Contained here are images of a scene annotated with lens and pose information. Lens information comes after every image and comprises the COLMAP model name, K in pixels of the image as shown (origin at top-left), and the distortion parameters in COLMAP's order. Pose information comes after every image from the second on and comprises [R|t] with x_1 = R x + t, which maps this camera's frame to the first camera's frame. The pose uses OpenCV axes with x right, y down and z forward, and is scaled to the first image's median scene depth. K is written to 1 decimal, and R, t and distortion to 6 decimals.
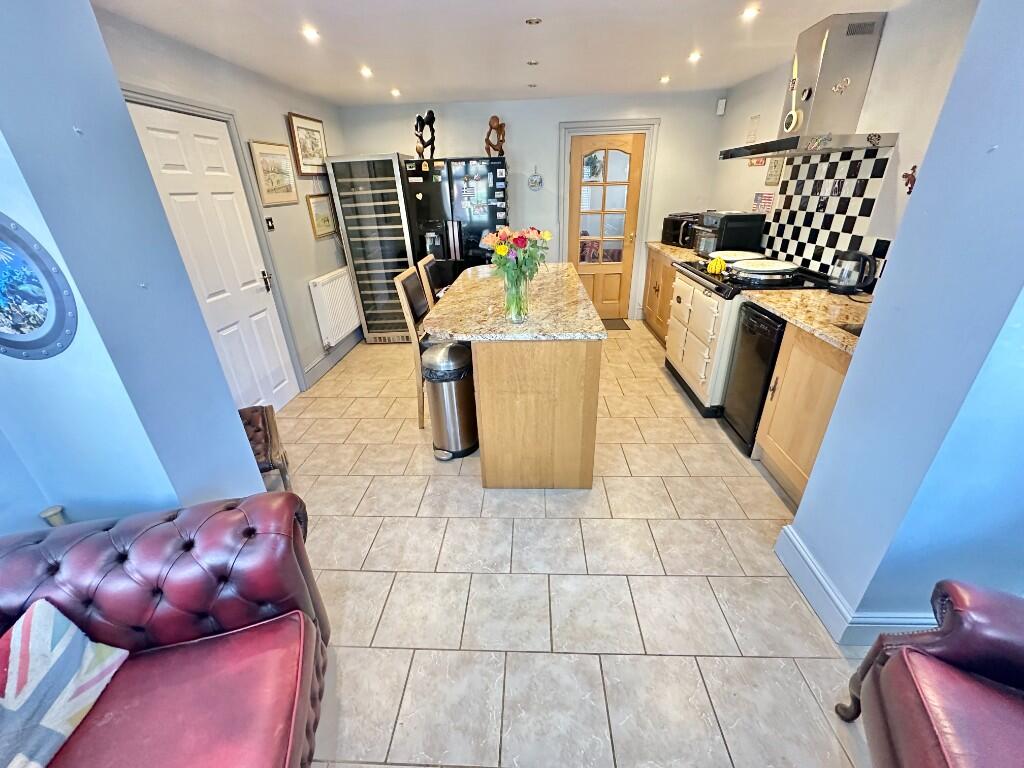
lens RADIAL K [[409.7, 0, 513.6], [0, 409.7, 382.3], [0, 0, 1]] dist [-0.000605, -0.000146]
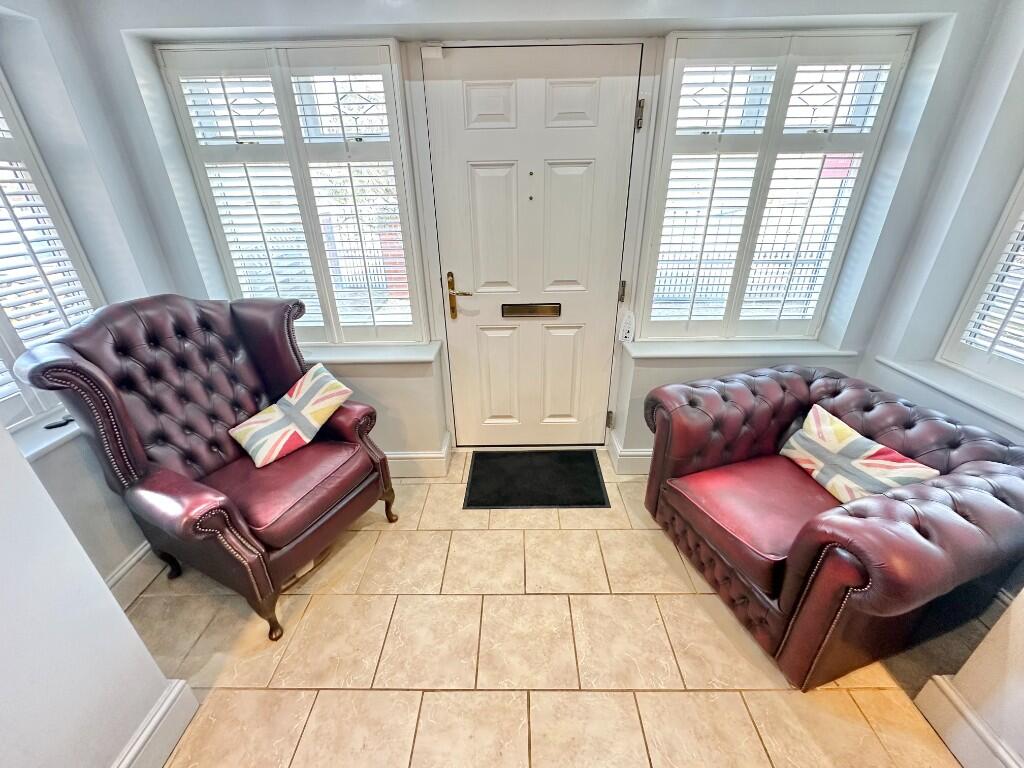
lens RADIAL K [[409.7, 0, 512.8], [0, 409.7, 382.3], [0, 0, 1]] dist [-0.000605, -0.000146]
pose [[-0.998358, 0.053757, -0.019777, 0.122423], [0.018334, 0.627011, 0.778795, -0.496359], [0.054266, 0.777154, -0.626967, 1.157877]]
